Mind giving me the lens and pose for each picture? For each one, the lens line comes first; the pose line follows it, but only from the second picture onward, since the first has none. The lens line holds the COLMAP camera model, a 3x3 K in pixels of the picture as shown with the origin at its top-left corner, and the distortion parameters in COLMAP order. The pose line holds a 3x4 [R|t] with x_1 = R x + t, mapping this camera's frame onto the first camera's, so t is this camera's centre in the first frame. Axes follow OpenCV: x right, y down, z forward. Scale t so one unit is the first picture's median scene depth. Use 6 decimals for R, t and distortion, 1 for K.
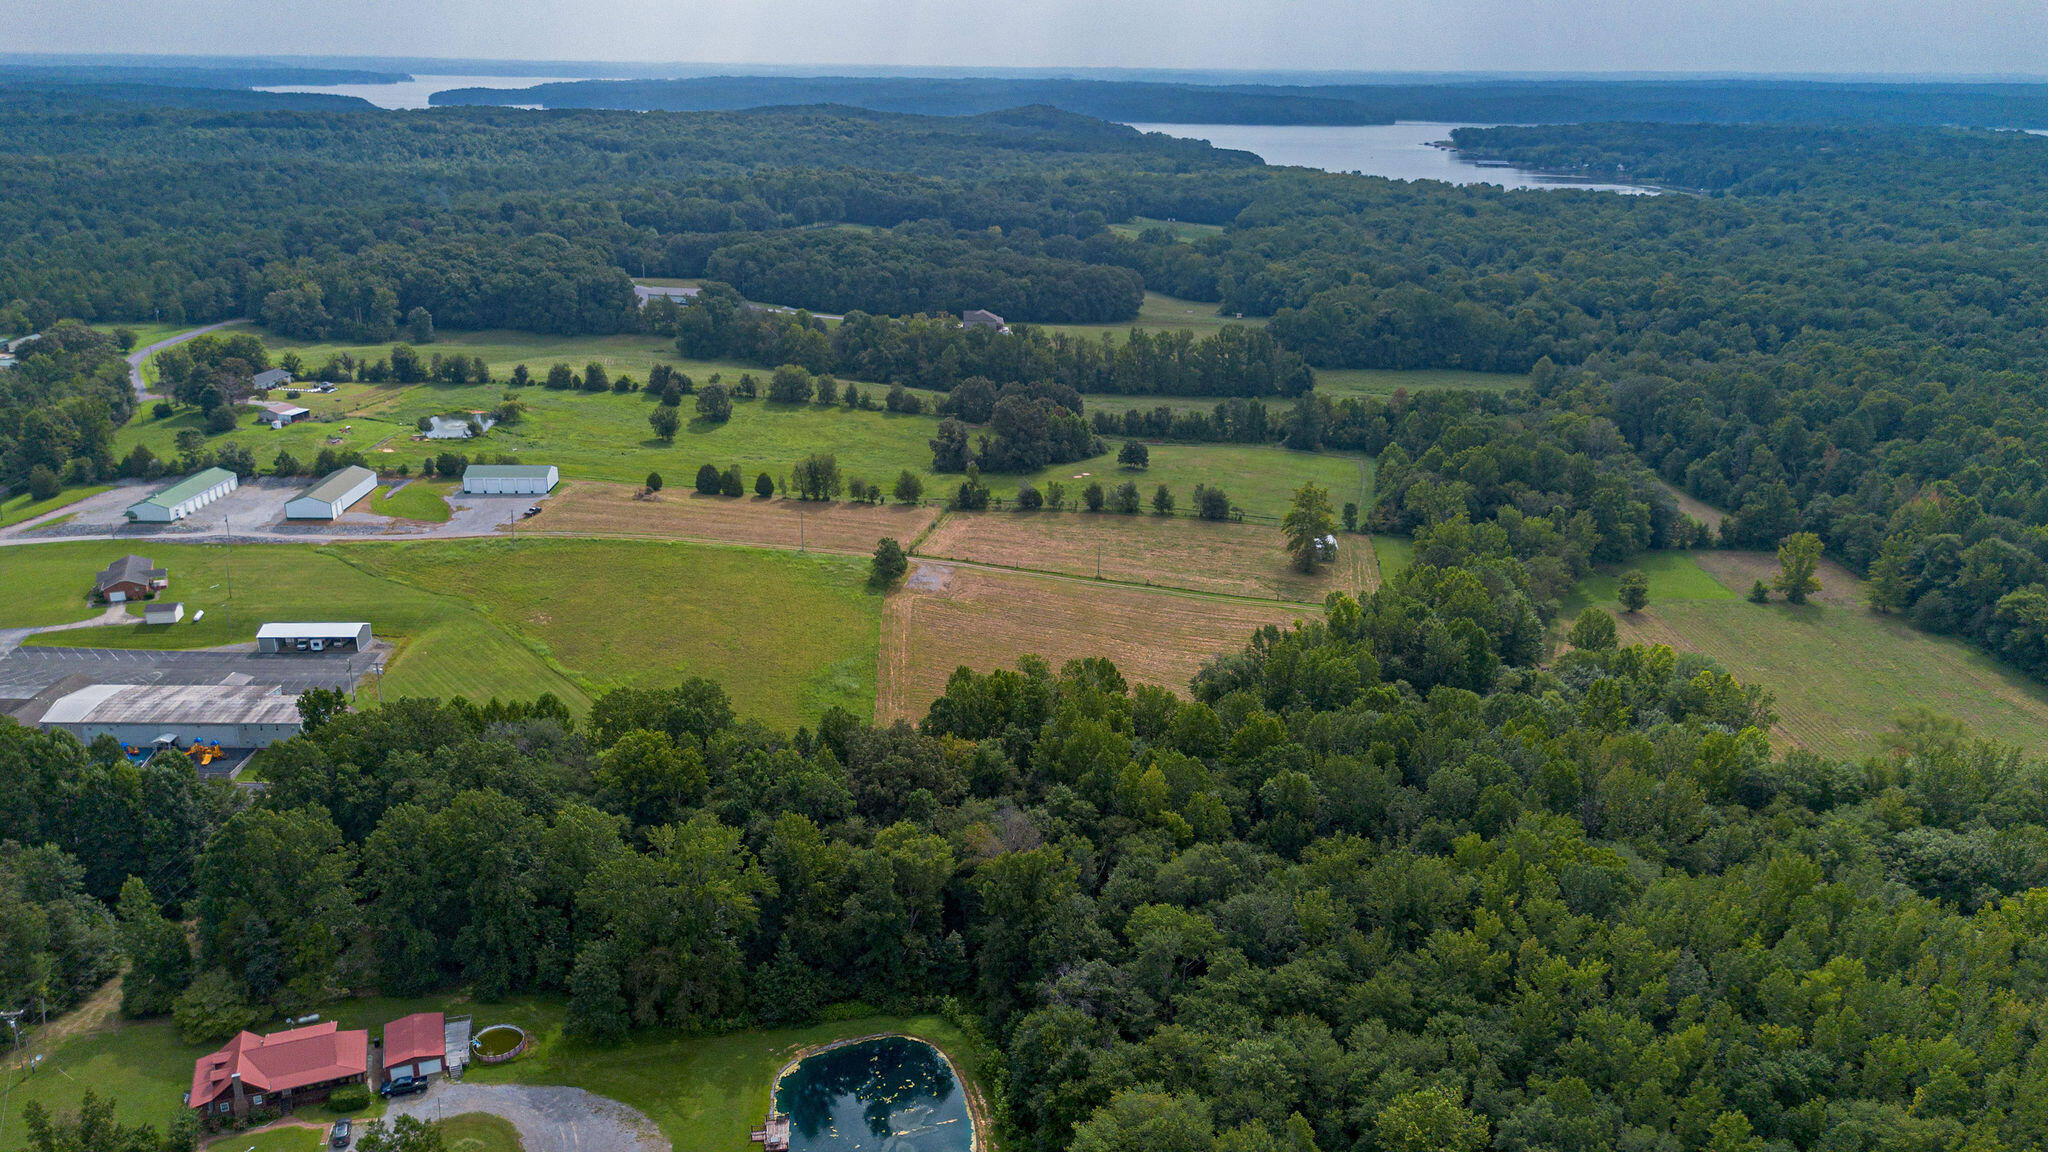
lens RADIAL K [[1443.9, 0, 1024.0], [0, 1443.9, 576.0], [0, 0, 1]] dist [0.058484, -0.049737]
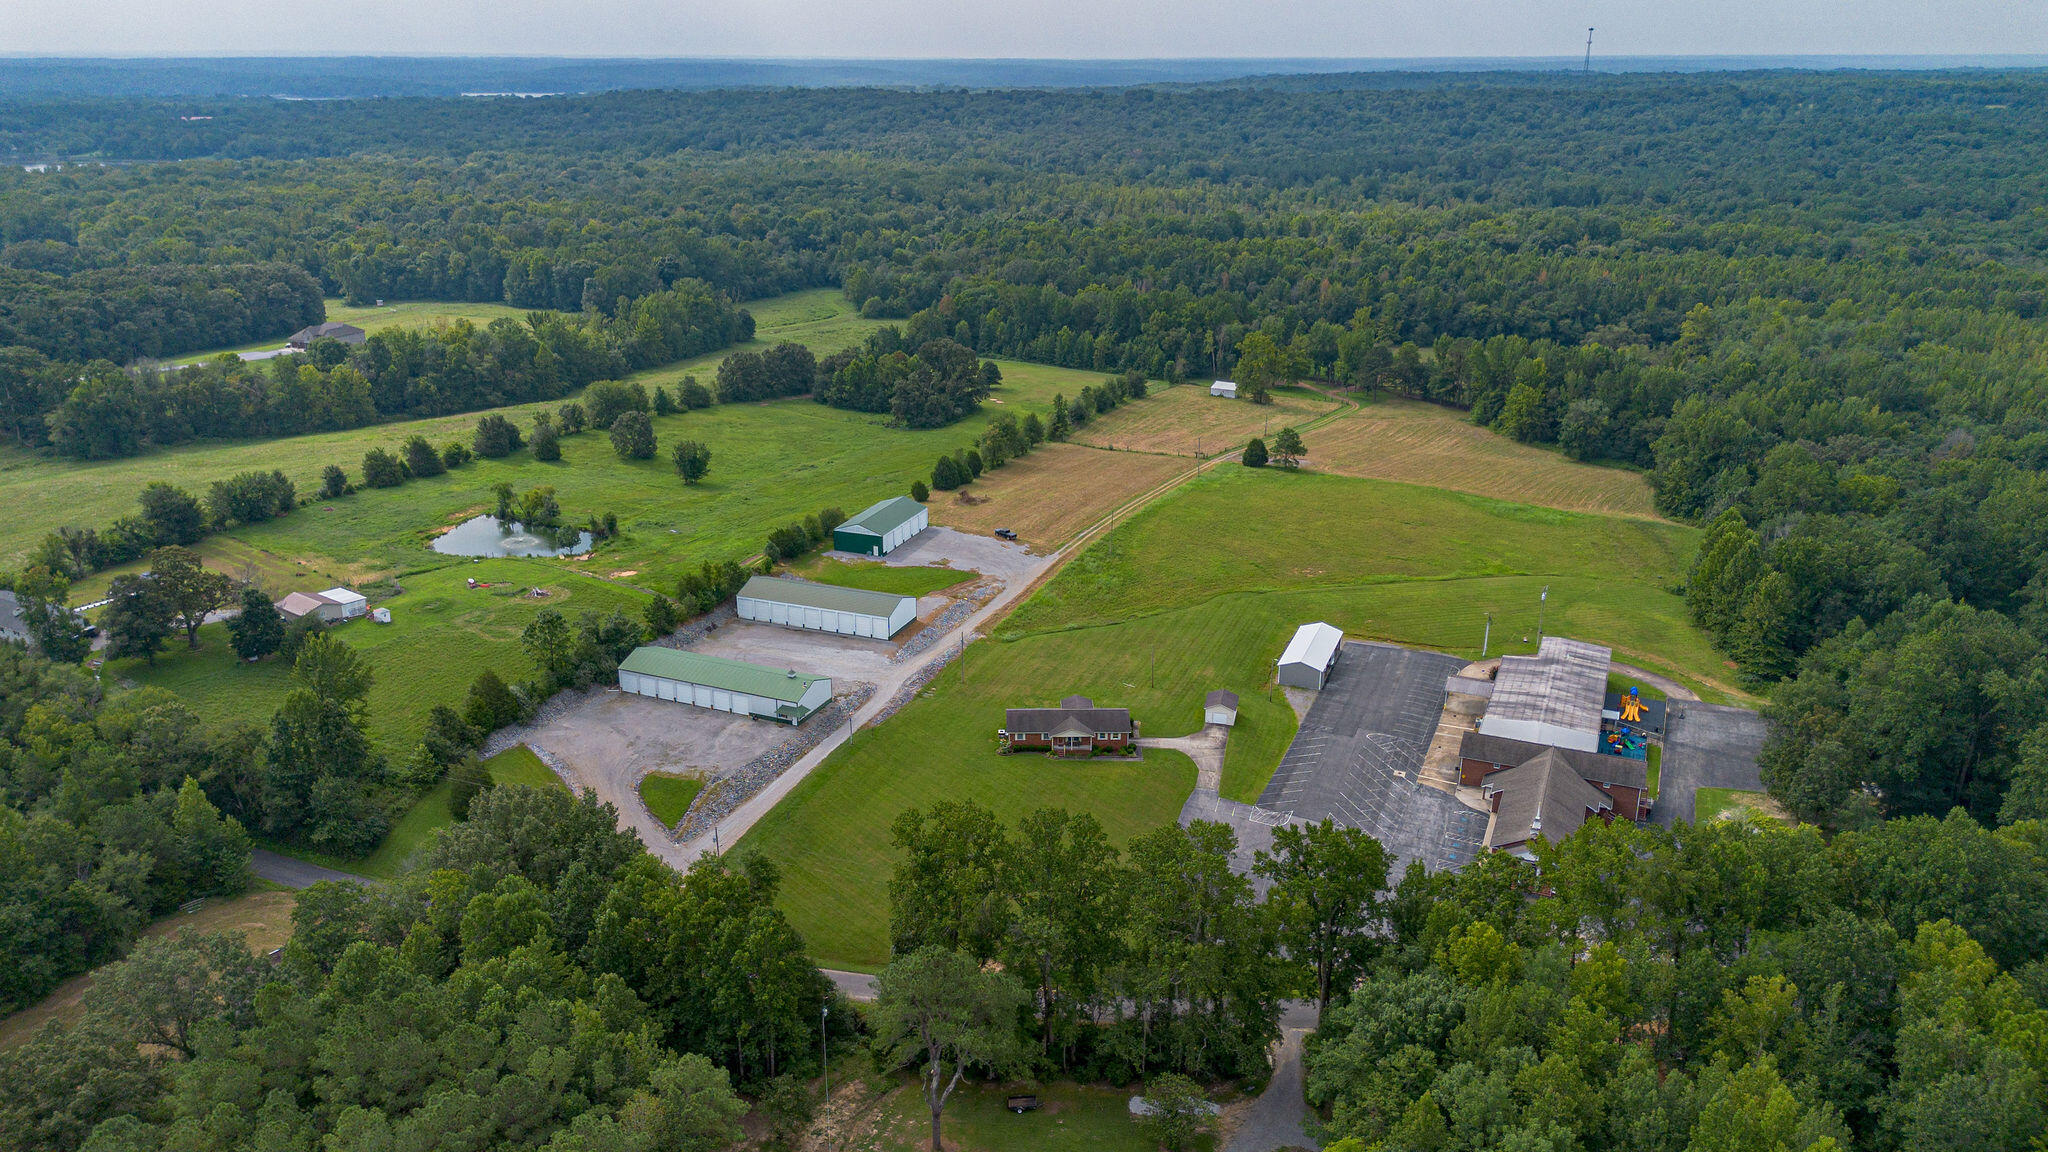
lens RADIAL K [[1443.9, 0, 1024.0], [0, 1443.9, 576.0], [0, 0, 1]] dist [0.058484, -0.049737]
pose [[0.415686, -0.316019, 0.852841, -0.768898], [0.304228, 0.931993, 0.197064, -0.133188], [-0.857118, 0.177542, 0.483558, 0.447089]]
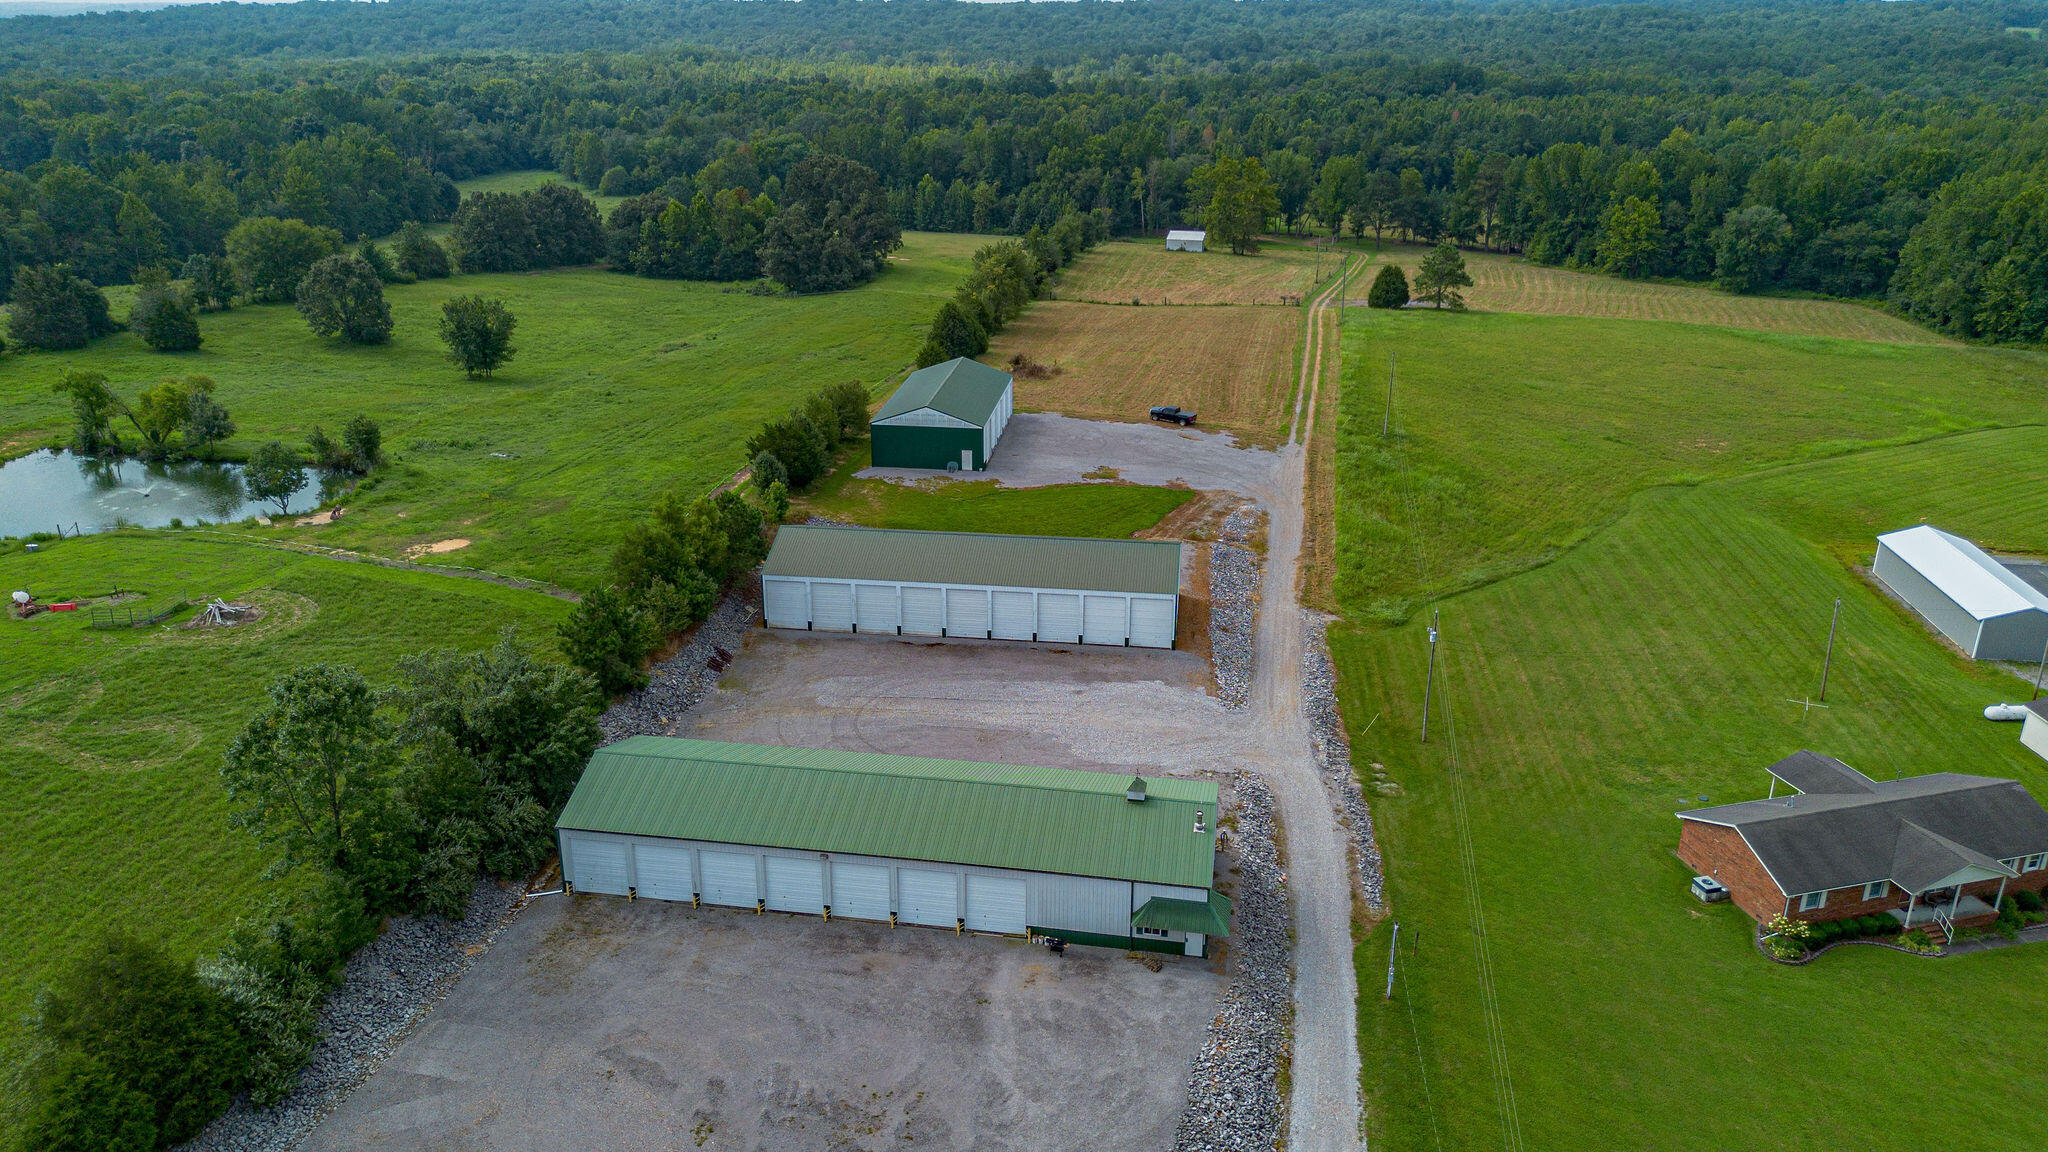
lens RADIAL K [[1443.9, 0, 1024.0], [0, 1443.9, 576.0], [0, 0, 1]] dist [0.058484, -0.049737]
pose [[0.187691, -0.370053, 0.909853, -0.557494], [0.326312, 0.897196, 0.297591, -0.105982], [-0.926441, 0.241041, 0.289148, 0.689957]]
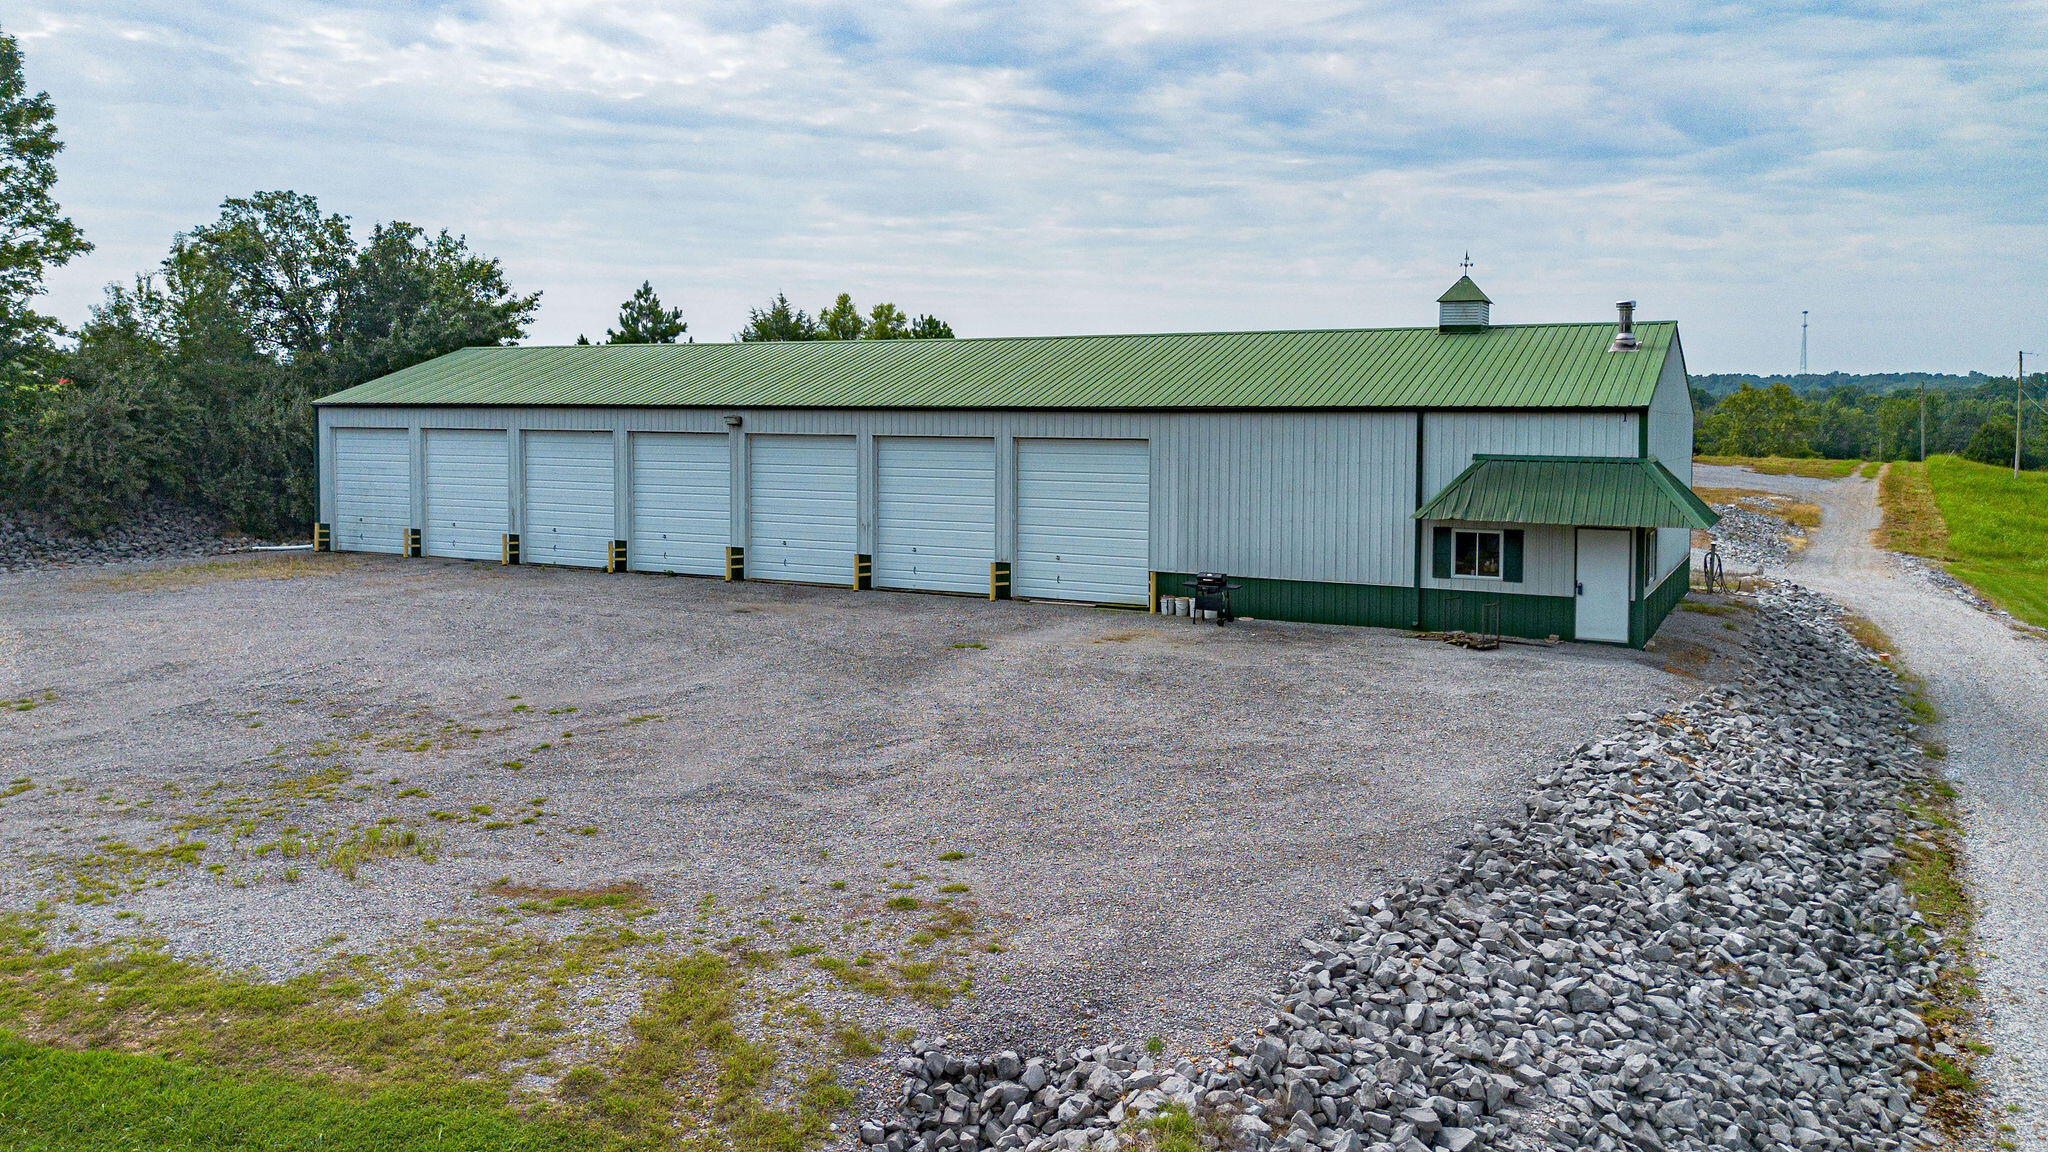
lens RADIAL K [[1443.9, 0, 1024.0], [0, 1443.9, 576.0], [0, 0, 1]] dist [0.058484, -0.049737]
pose [[0.495012, -0.108772, 0.862051, -0.492677], [0.303136, 0.951415, -0.054021, -0.032042], [-0.814292, 0.288060, 0.503935, 0.714452]]
